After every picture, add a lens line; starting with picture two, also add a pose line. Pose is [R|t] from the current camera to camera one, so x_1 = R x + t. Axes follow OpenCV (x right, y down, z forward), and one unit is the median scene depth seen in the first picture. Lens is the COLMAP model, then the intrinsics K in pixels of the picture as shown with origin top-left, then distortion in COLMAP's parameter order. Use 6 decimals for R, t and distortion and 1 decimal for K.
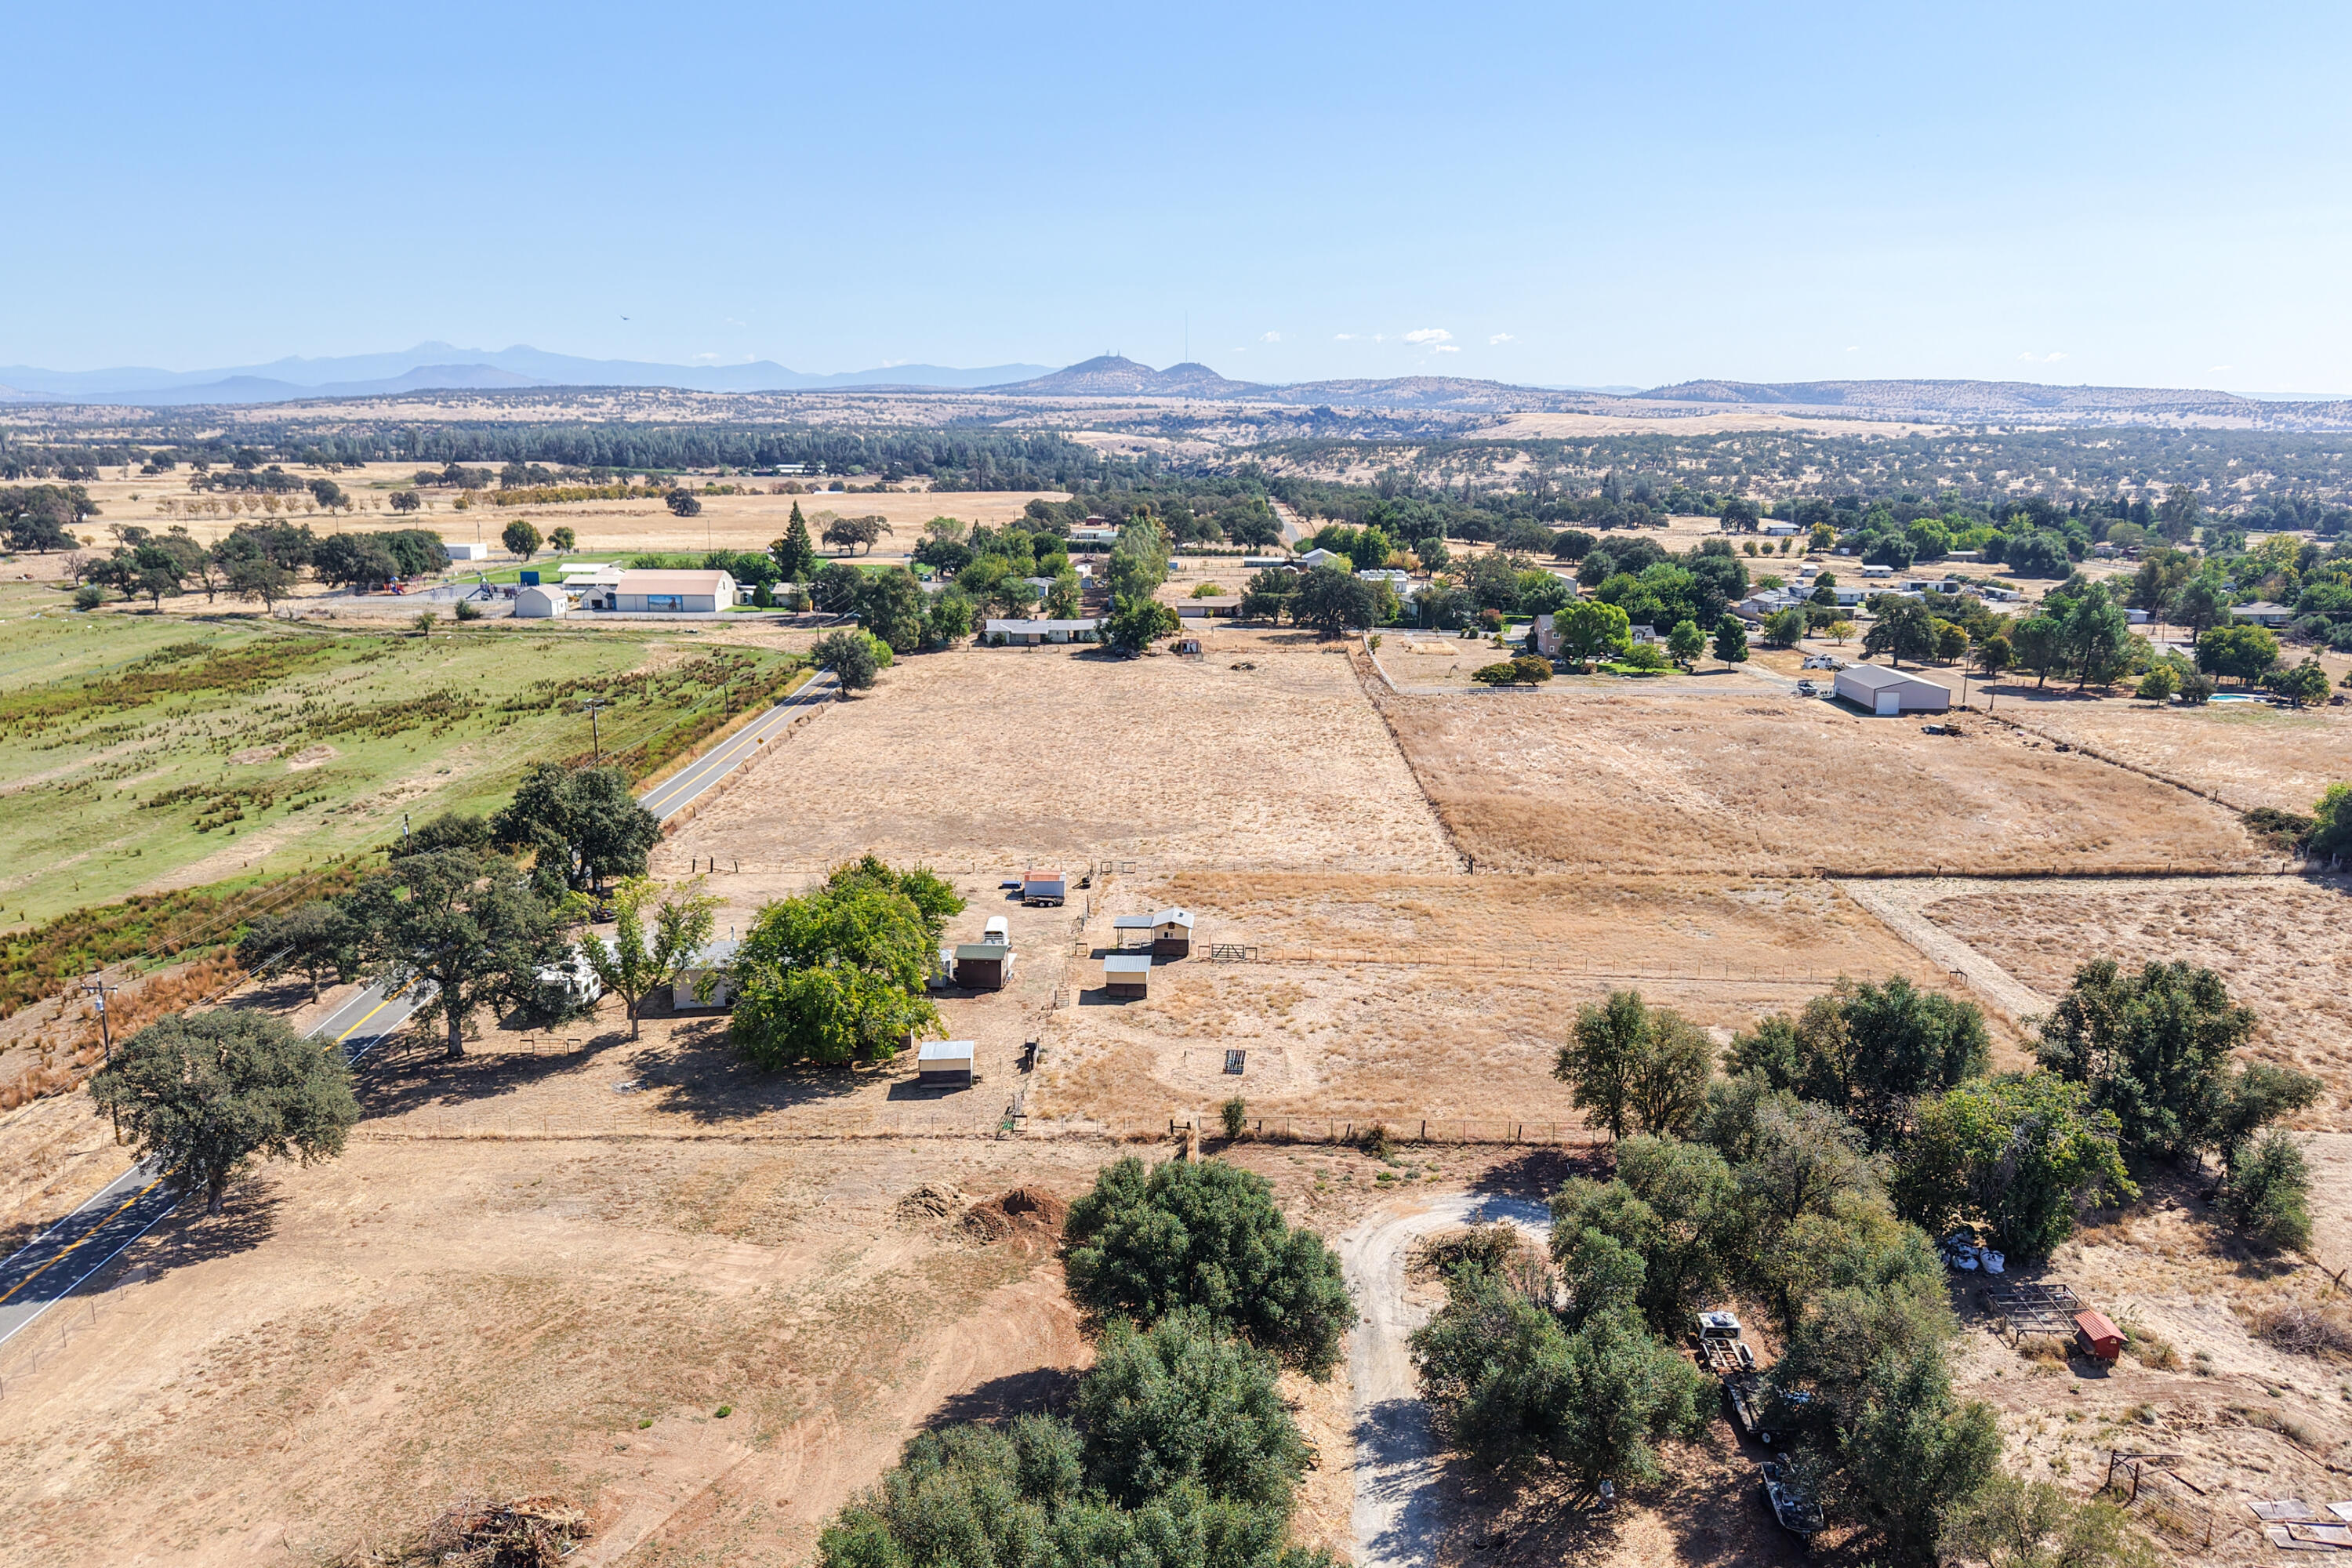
lens RADIAL K [[1661.9, 0, 1195.5], [0, 1661.9, 854.7], [0, 0, 1]] dist [0.033611, -0.032818]
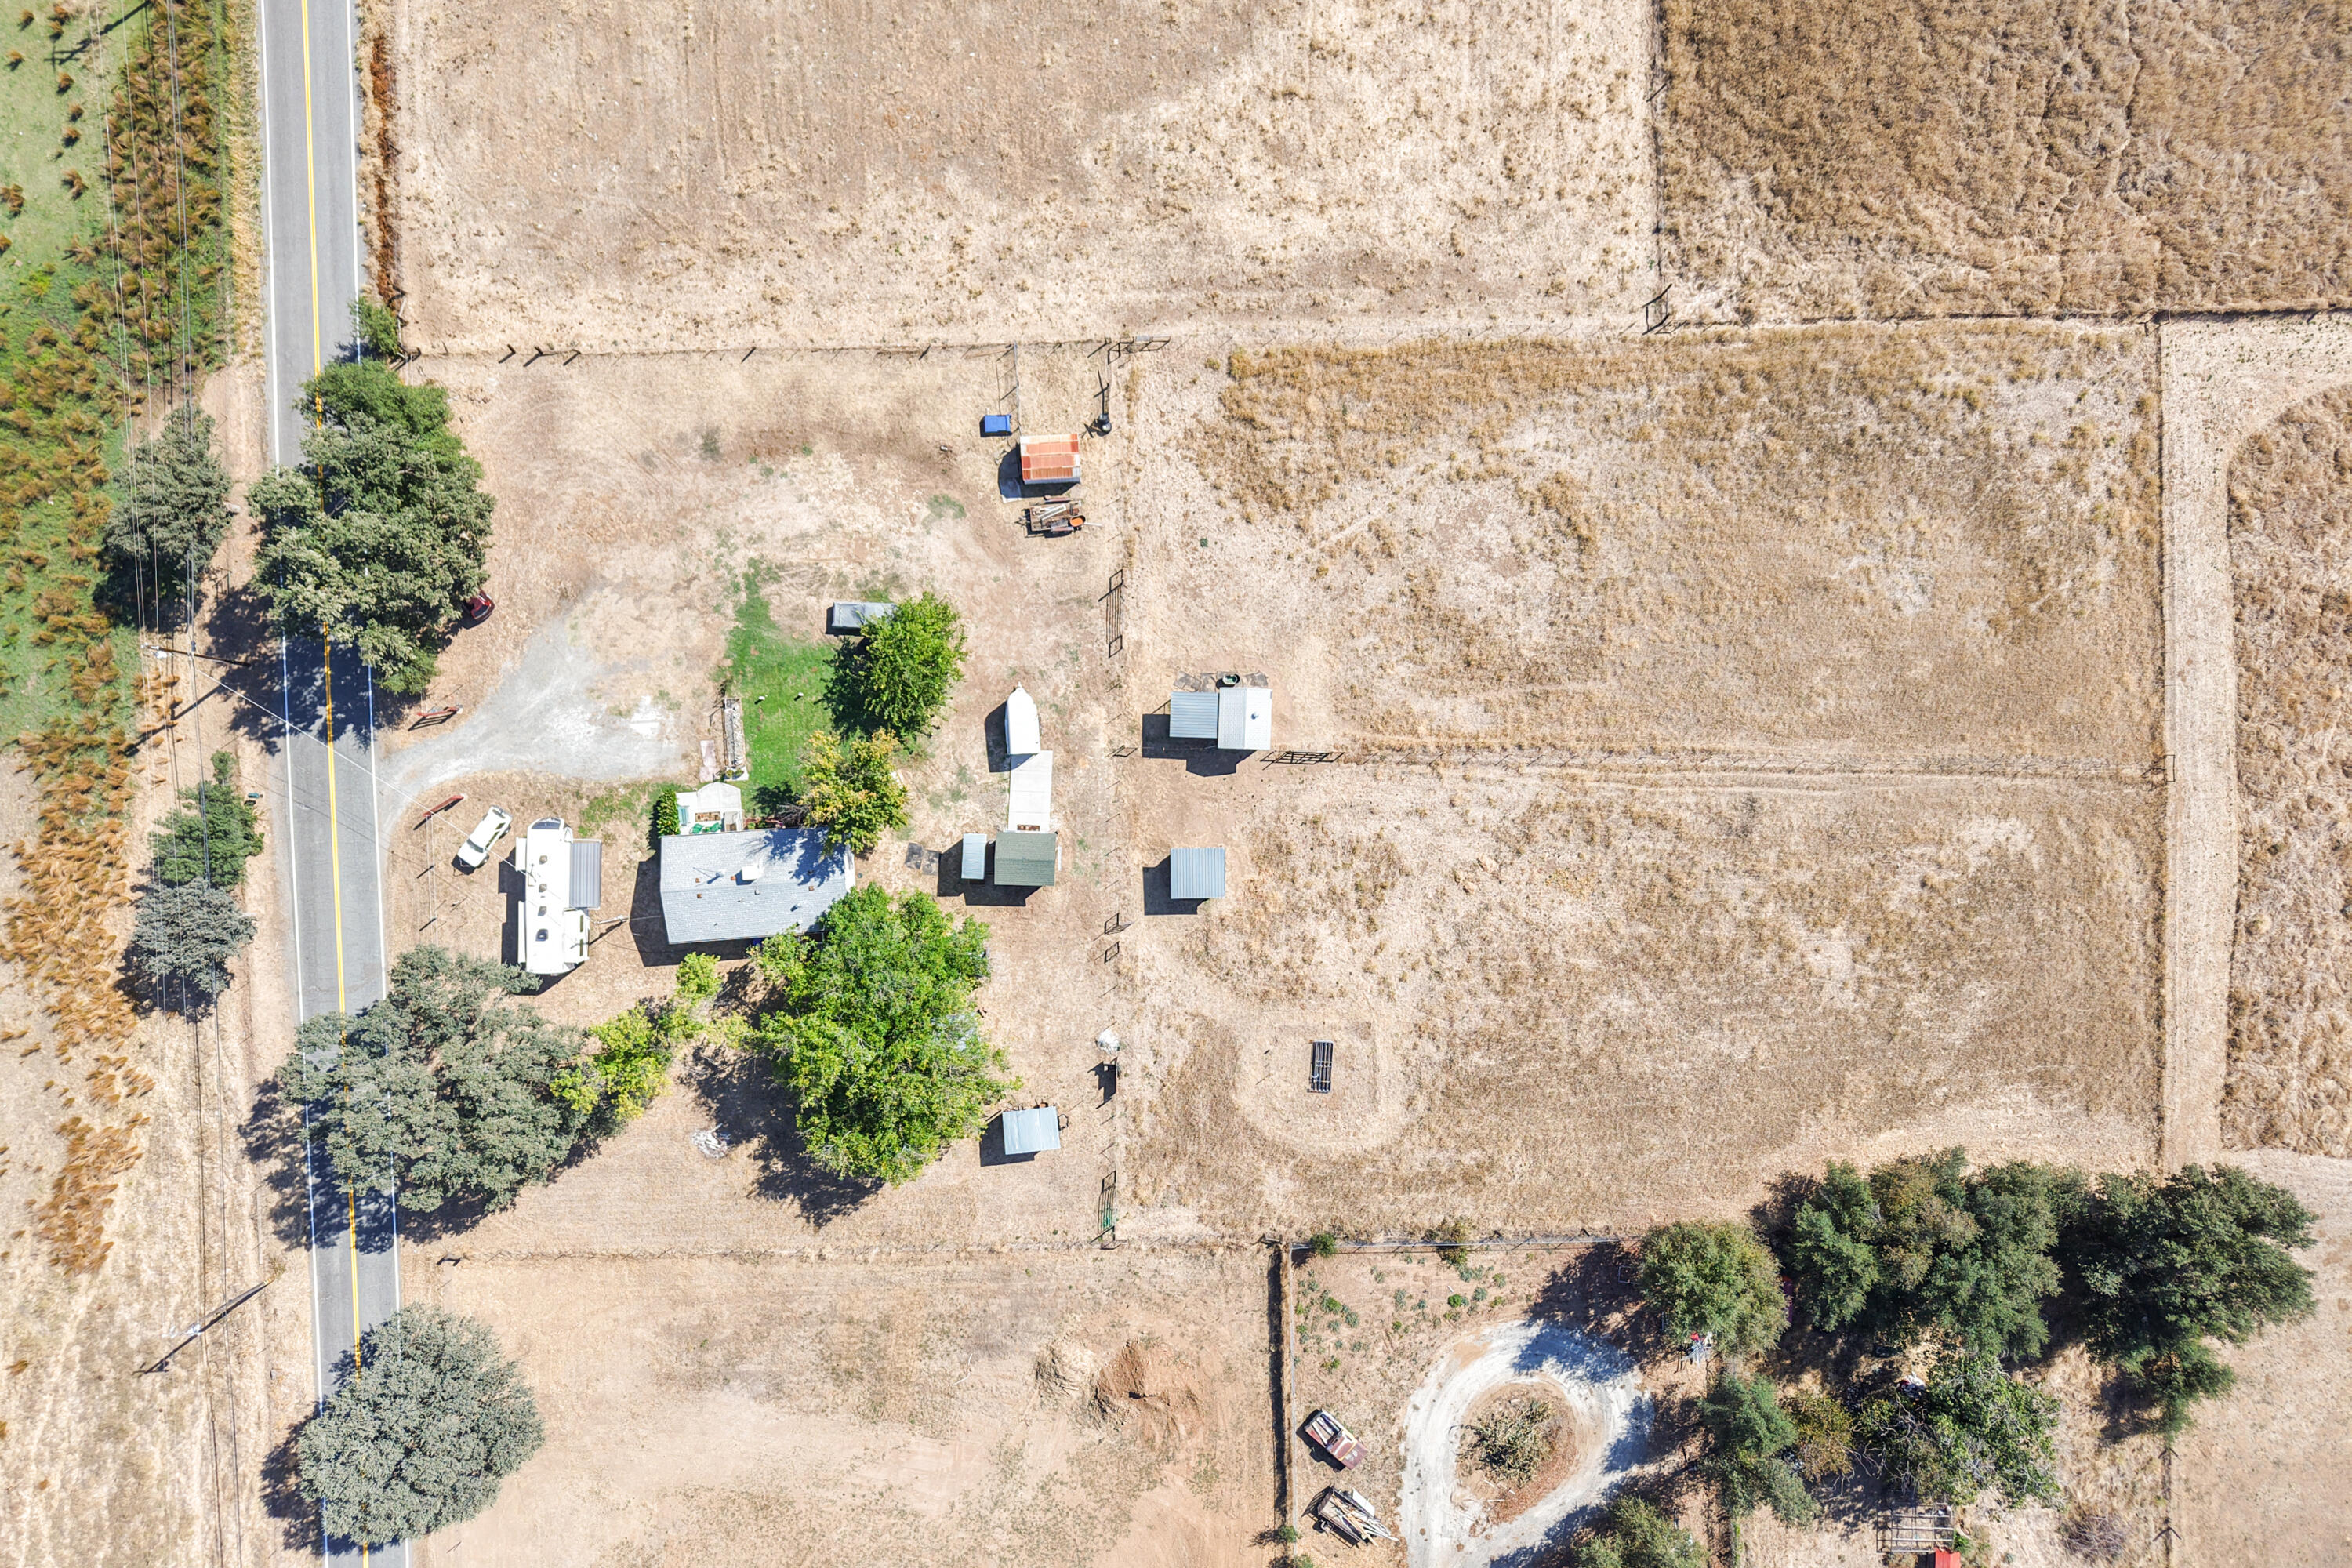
lens RADIAL K [[1582.9, 0, 1164.9], [0, 1582.9, 703.3], [0, 0, 1]] dist [0.031049, -0.033504]
pose [[0.998790, -0.037397, 0.031945, -0.086386], [-0.022106, 0.238851, 0.970805, -0.799763], [-0.043935, -0.970336, 0.237735, 0.967266]]
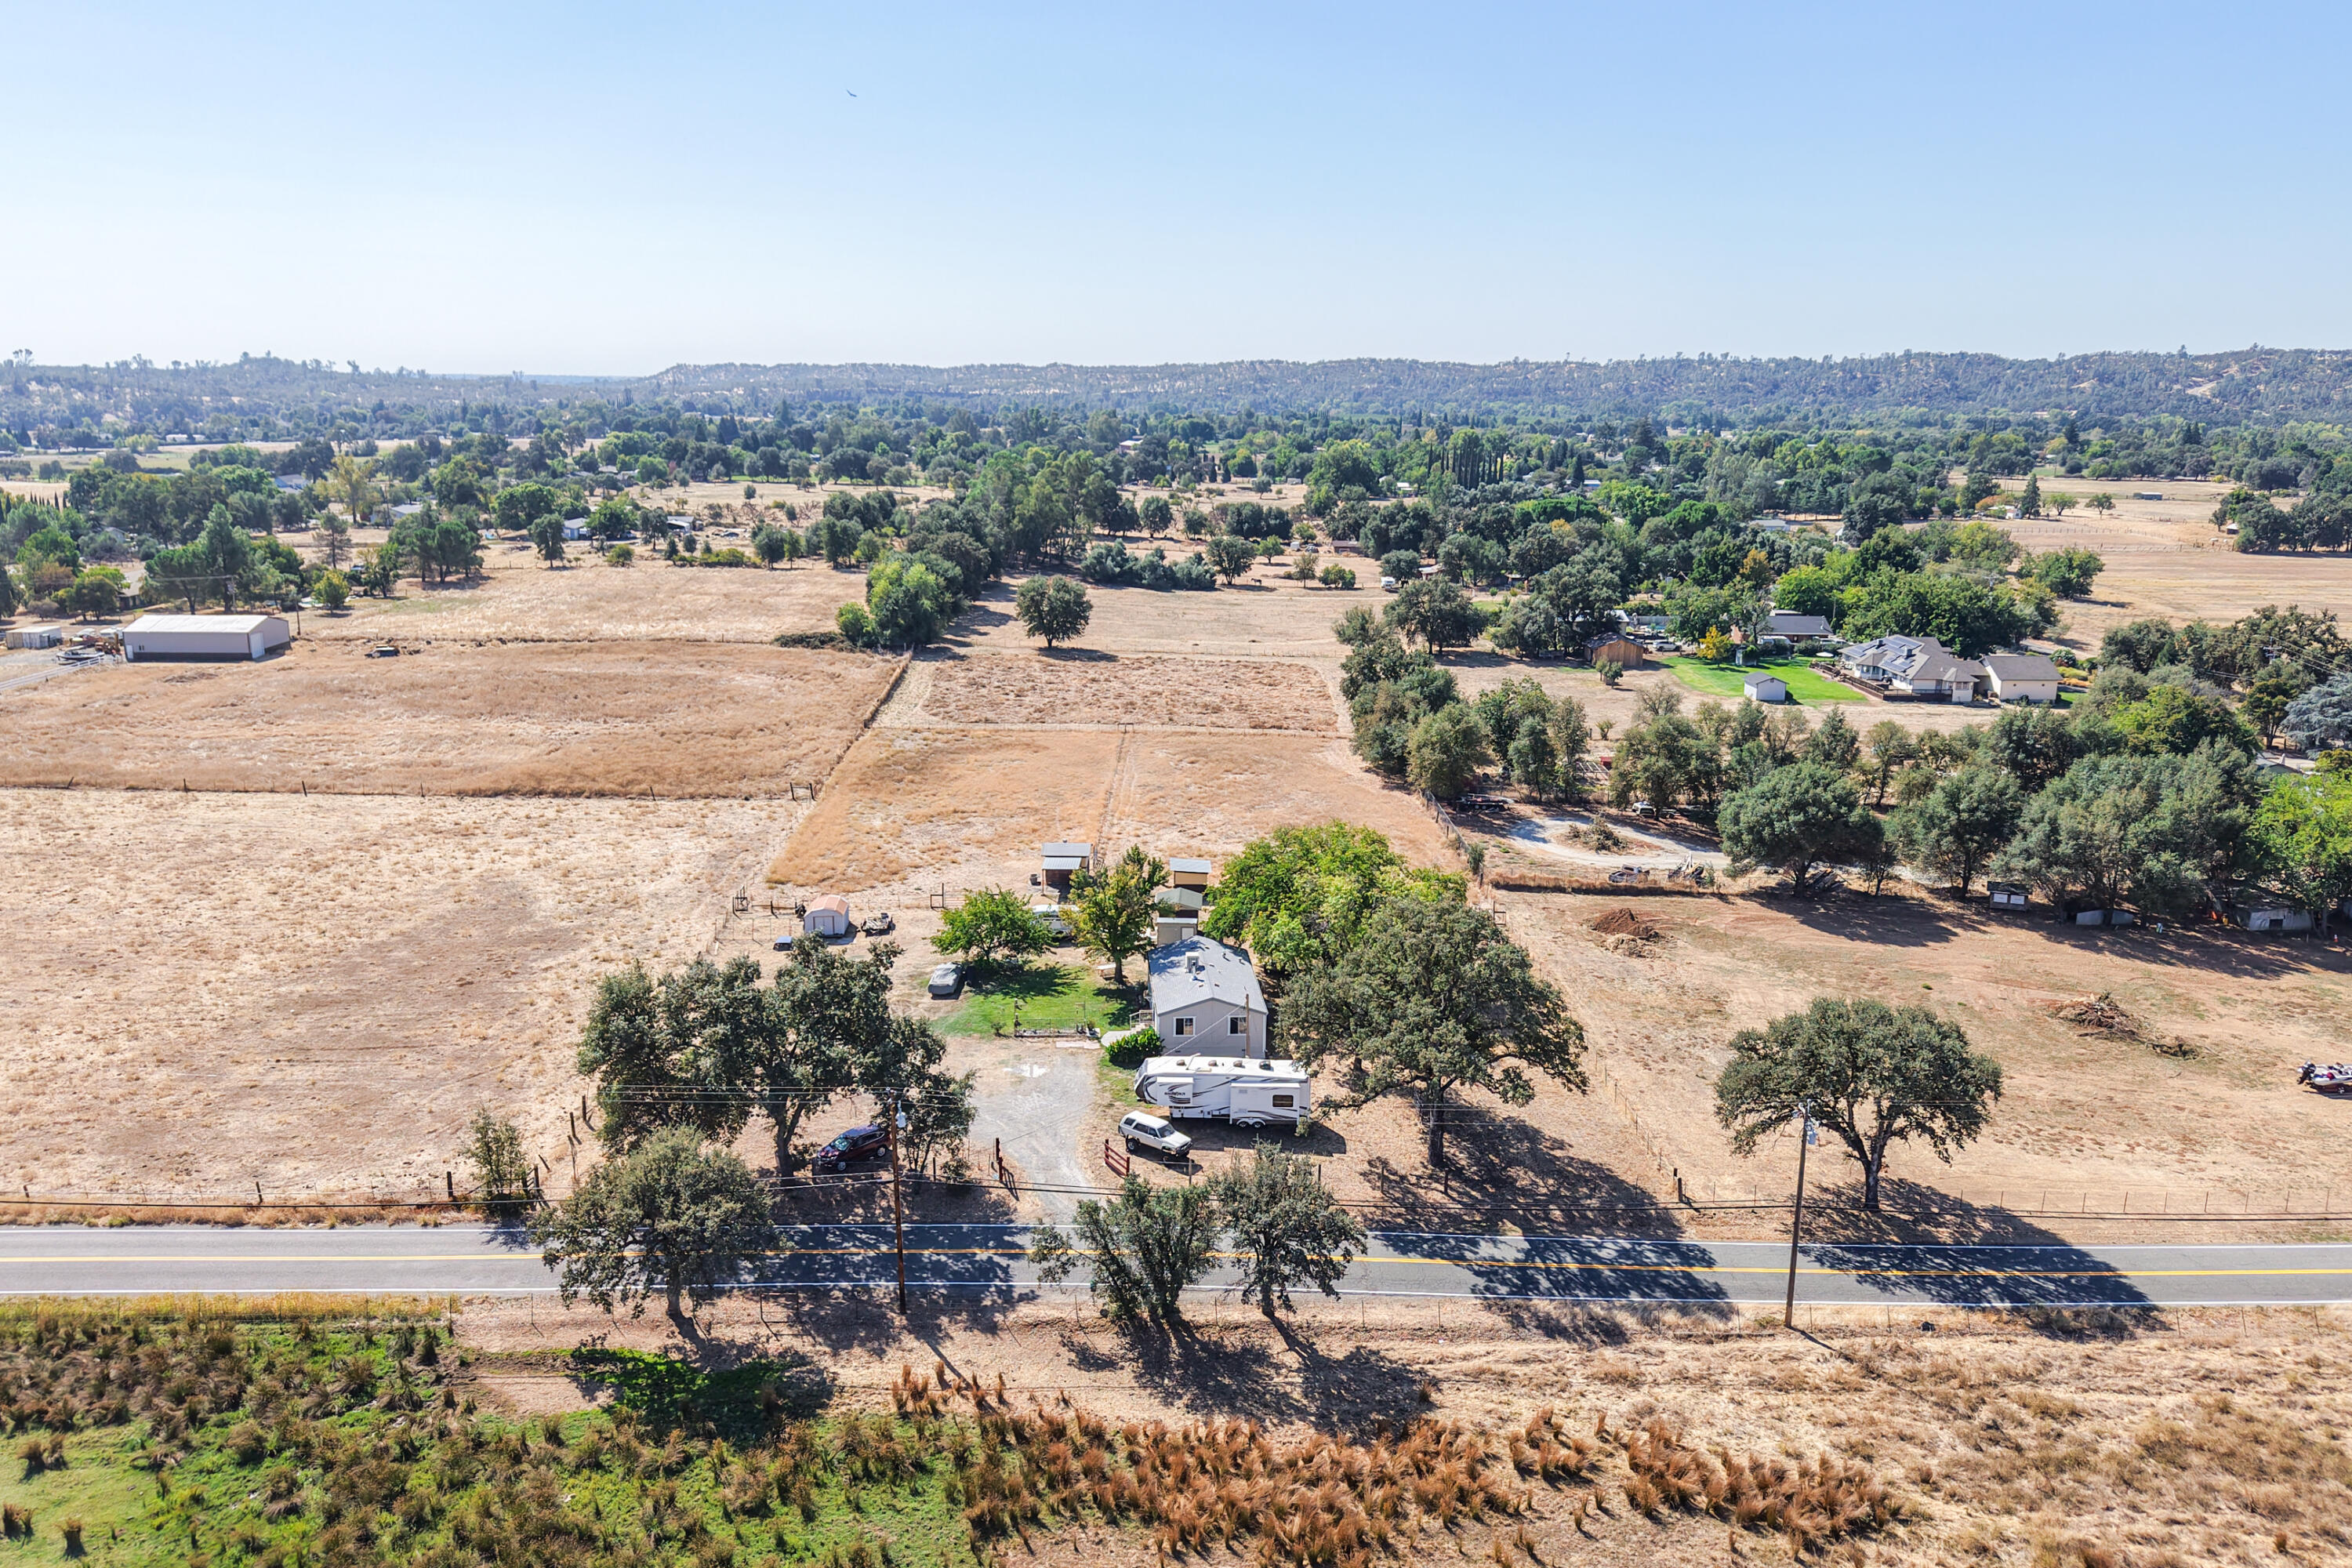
lens RADIAL K [[1670.4, 0, 1211.1], [0, 1670.4, 787.8], [0, 0, 1]] dist [0.028147, -0.023197]
pose [[-0.065441, -0.243789, 0.967618, -1.133477], [0.236997, 0.938152, 0.252393, -0.263220], [-0.969304, 0.245840, -0.003617, 1.058662]]
